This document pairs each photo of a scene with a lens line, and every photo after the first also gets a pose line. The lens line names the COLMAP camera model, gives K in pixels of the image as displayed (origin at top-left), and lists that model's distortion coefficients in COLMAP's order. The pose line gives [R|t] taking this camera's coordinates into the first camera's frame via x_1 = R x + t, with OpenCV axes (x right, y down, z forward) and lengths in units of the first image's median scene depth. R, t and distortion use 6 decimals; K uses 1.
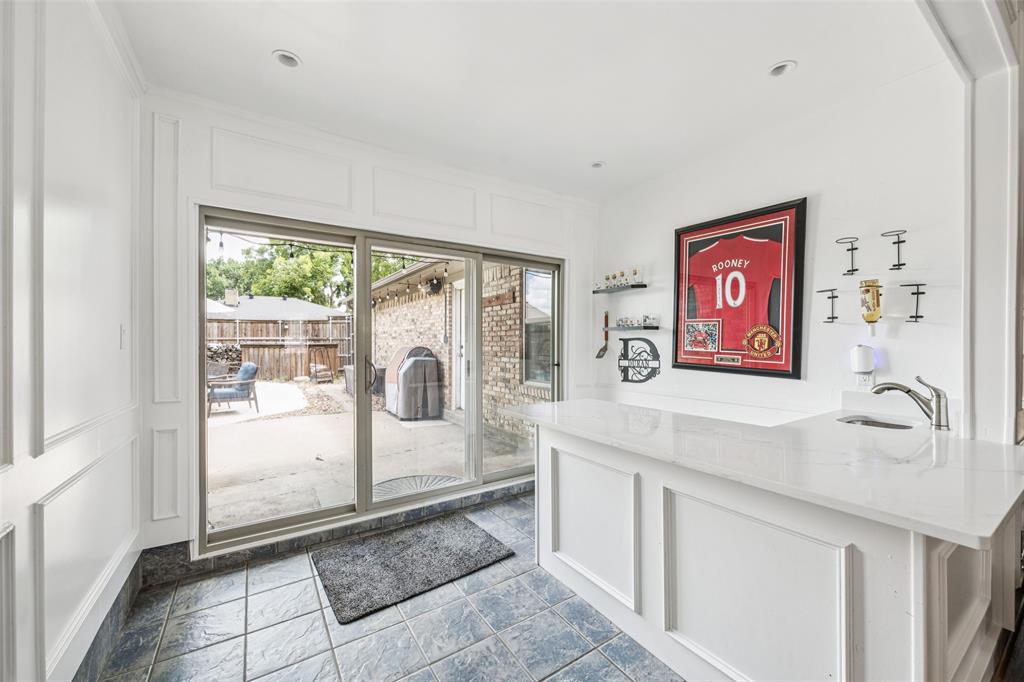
lens RADIAL K [[406.9, 0, 515.0], [0, 406.9, 343.6], [0, 0, 1]] dist [-0.002288, -0.000191]
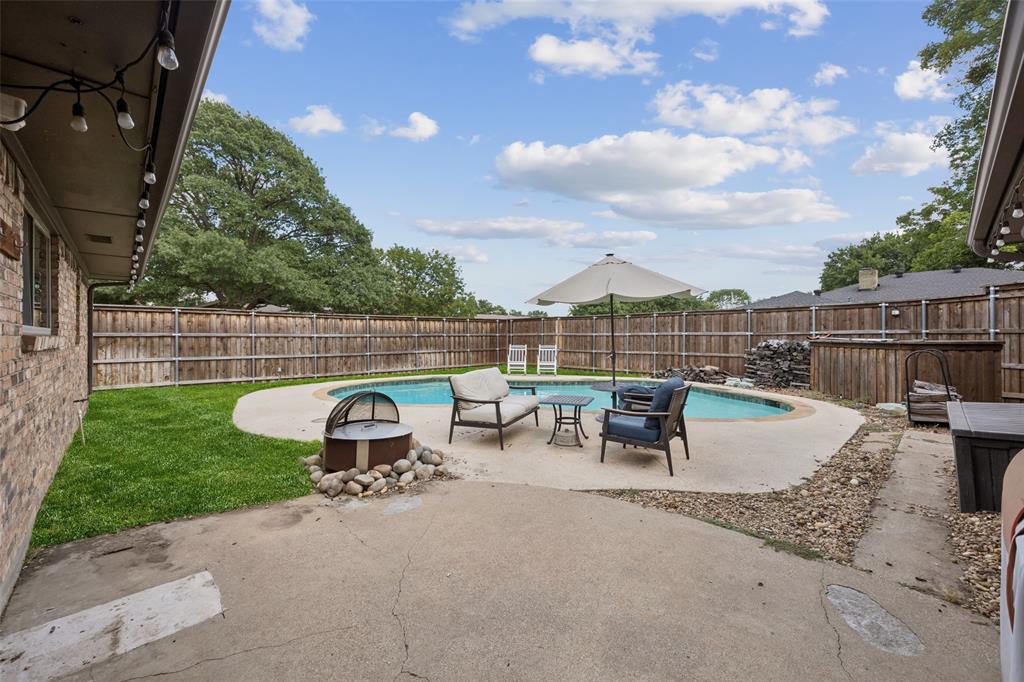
lens RADIAL K [[406.9, 0, 510.1], [0, 406.9, 336.3], [0, 0, 1]] dist [-0.002288, -0.000191]
pose [[0.170192, -0.000294, -0.985411, -0.068313], [0.000840, 1.000000, -0.000154, -0.006191], [0.985411, -0.000802, 0.170192, 0.340951]]
